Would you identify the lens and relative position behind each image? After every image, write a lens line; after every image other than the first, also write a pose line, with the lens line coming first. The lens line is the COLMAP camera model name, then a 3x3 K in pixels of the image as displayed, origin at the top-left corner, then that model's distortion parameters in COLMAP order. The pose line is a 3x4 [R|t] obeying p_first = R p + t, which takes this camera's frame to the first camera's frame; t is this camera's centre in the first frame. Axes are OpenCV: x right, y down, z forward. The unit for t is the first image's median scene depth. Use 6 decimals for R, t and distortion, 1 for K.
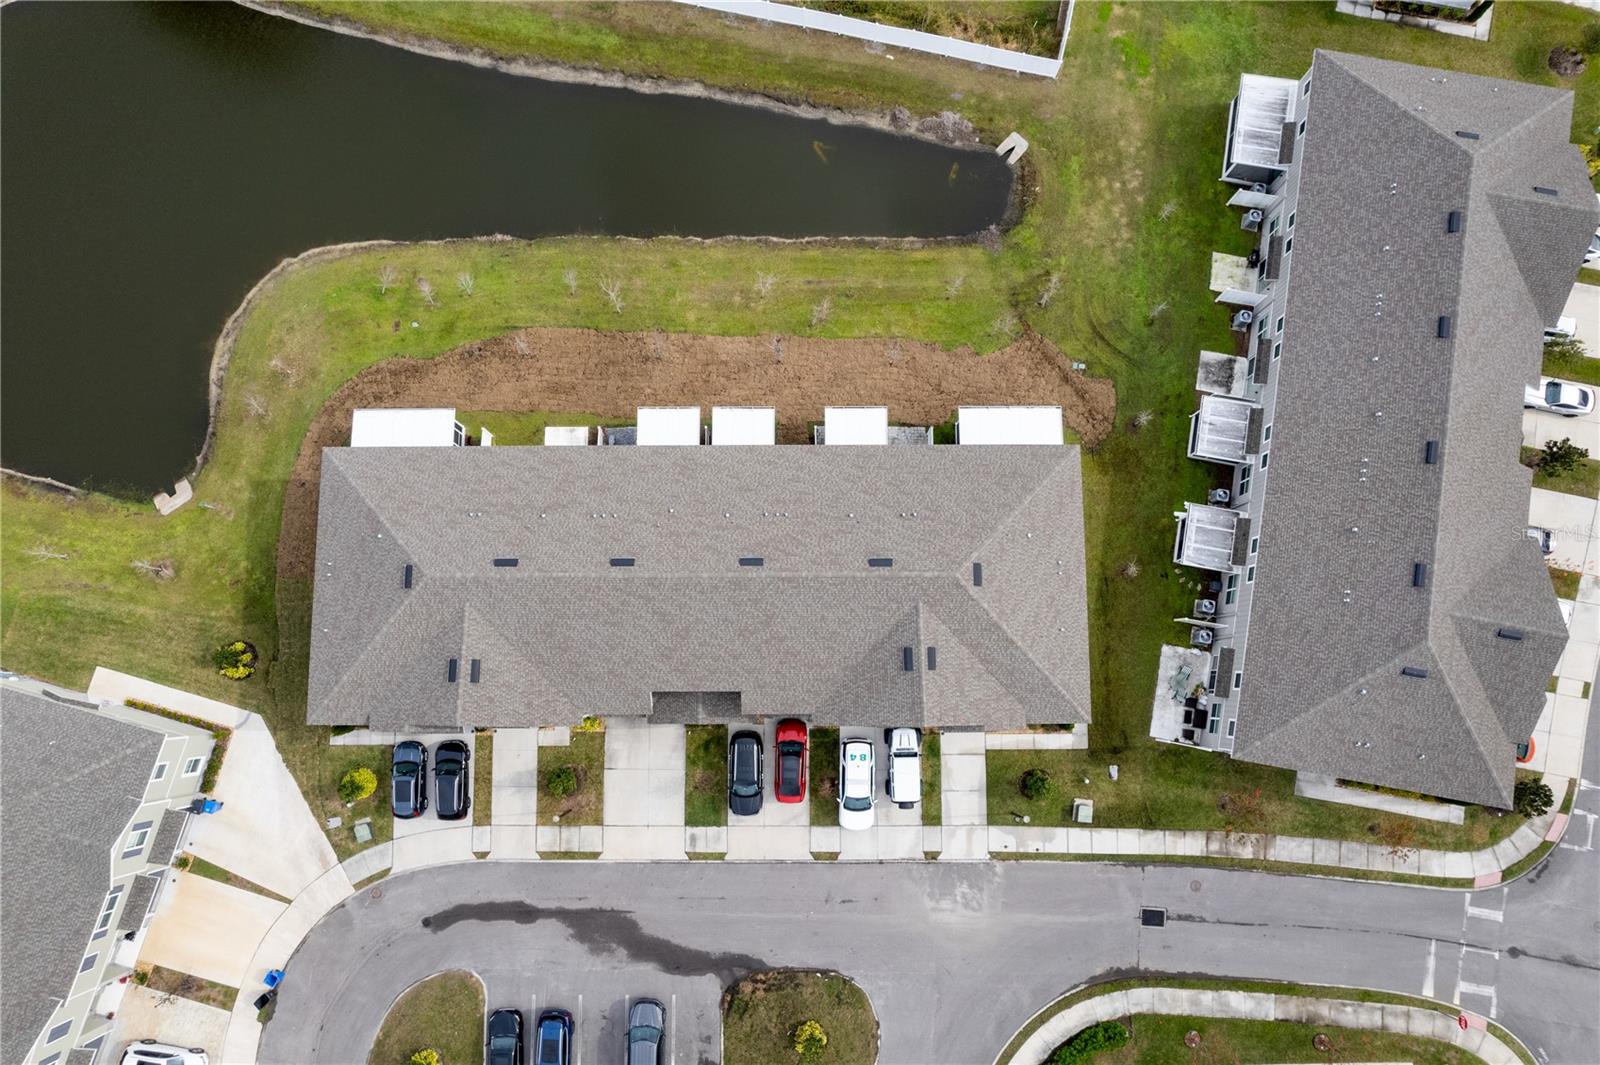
lens RADIAL K [[1013.9, 0, 783.0], [0, 1013.9, 538.9], [0, 0, 1]] dist [-0.076515, 0.077245]
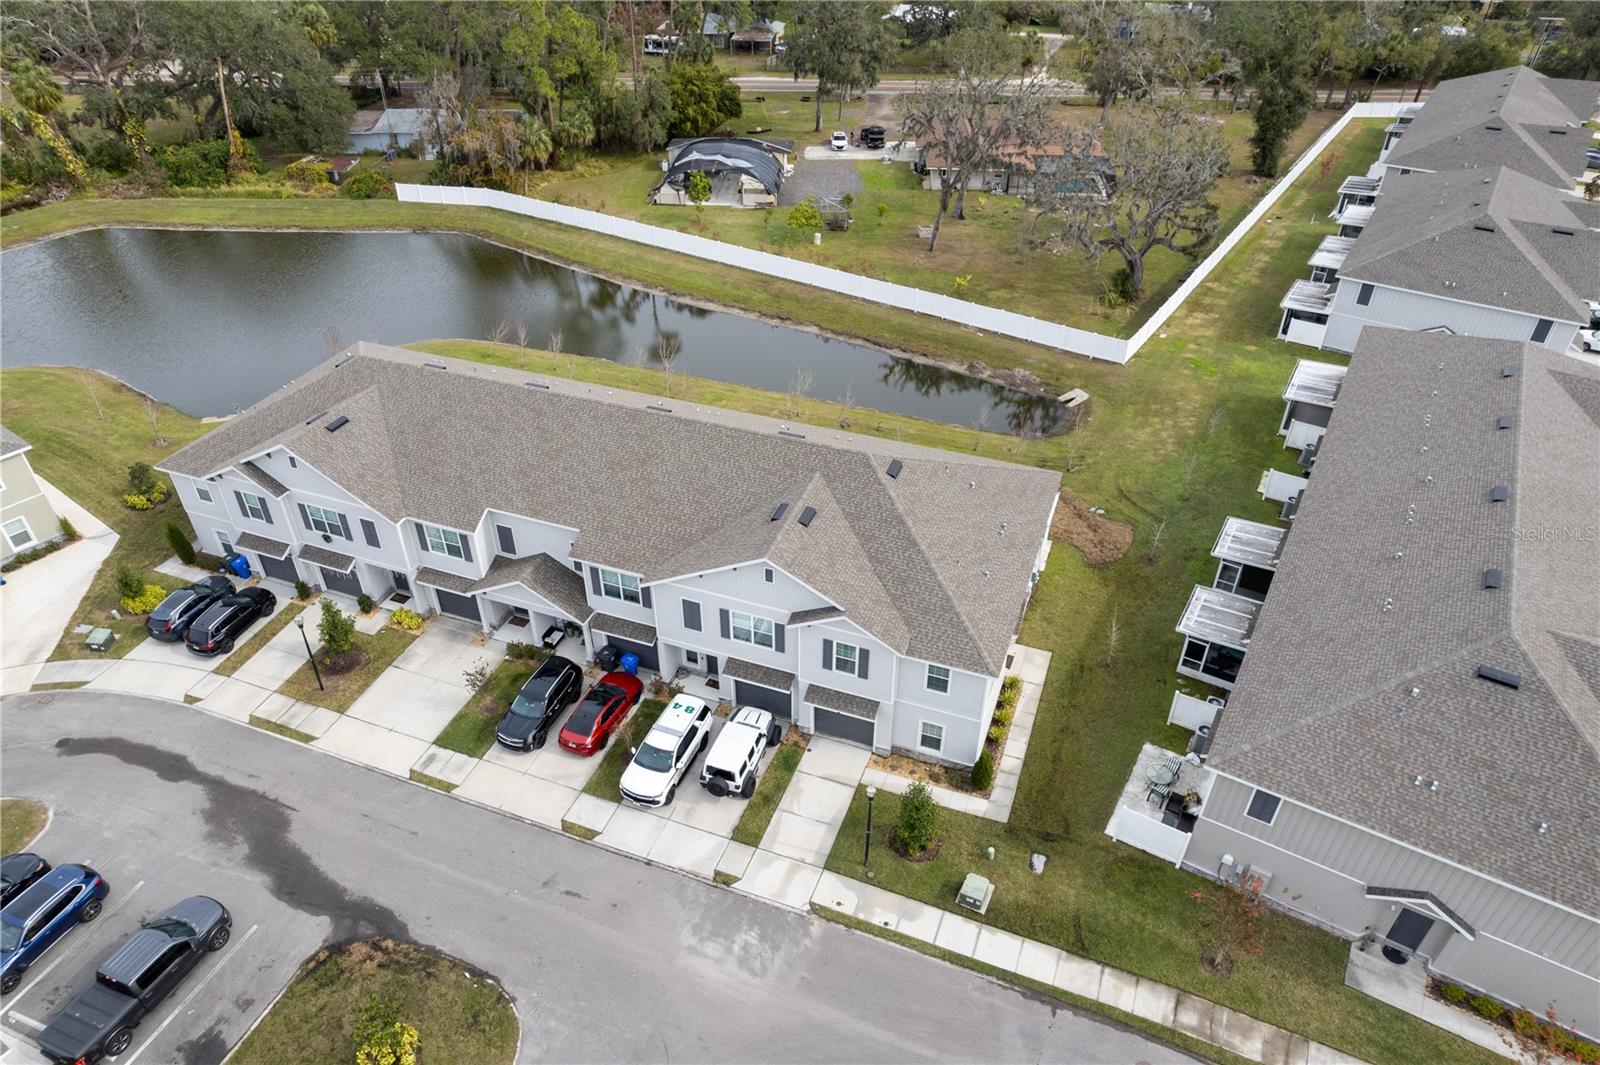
lens RADIAL K [[1013.9, 0, 783.0], [0, 1013.9, 538.9], [0, 0, 1]] dist [-0.076515, 0.077245]
pose [[0.931301, 0.224608, -0.286757, 0.317026], [-0.361876, 0.660255, -0.658110, 0.579007], [0.041516, 0.716669, 0.696177, 0.402668]]
